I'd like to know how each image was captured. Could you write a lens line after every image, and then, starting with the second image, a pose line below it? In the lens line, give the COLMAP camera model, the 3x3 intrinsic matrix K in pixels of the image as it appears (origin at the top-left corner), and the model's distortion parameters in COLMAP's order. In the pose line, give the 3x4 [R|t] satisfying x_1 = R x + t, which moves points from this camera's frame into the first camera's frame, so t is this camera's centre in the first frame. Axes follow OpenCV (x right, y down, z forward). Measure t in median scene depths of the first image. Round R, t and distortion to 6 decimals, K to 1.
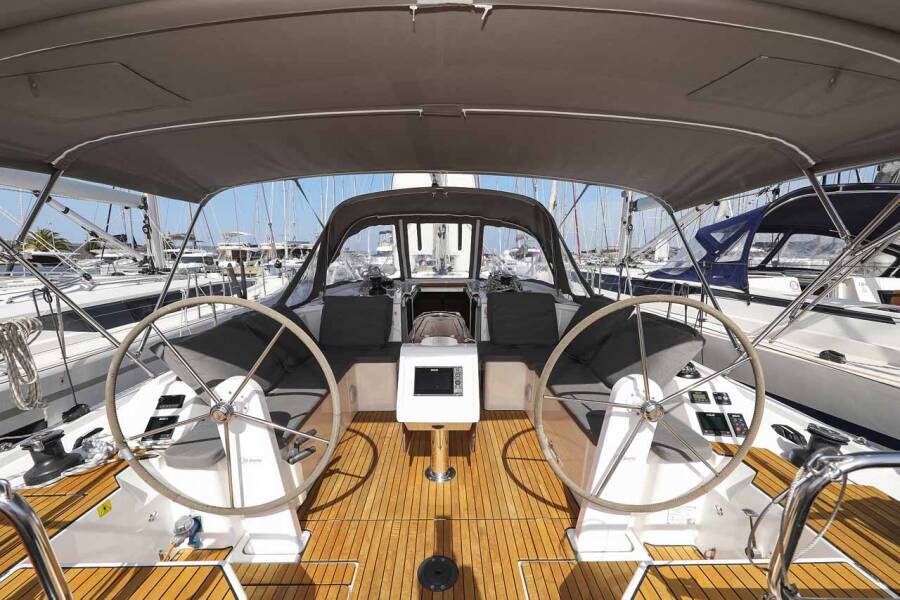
lens RADIAL K [[372.0, 0, 449.1], [0, 372.0, 278.5], [0, 0, 1]] dist [0.000821, 0.000221]
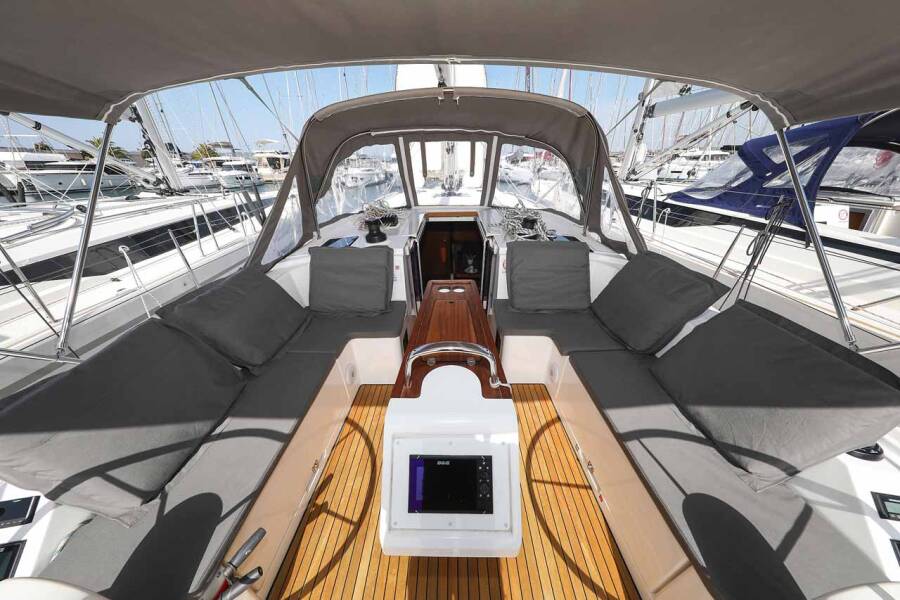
lens RADIAL K [[295.4, 0, 450.0], [0, 295.4, 300.0], [0, 0, 1]] dist [-0.001553, -0.000399]
pose [[0.999825, 0.002180, -0.018581, -0.009919], [0.004825, 0.929543, 0.368683, -0.071314], [0.018075, -0.368708, 0.929370, 0.300791]]
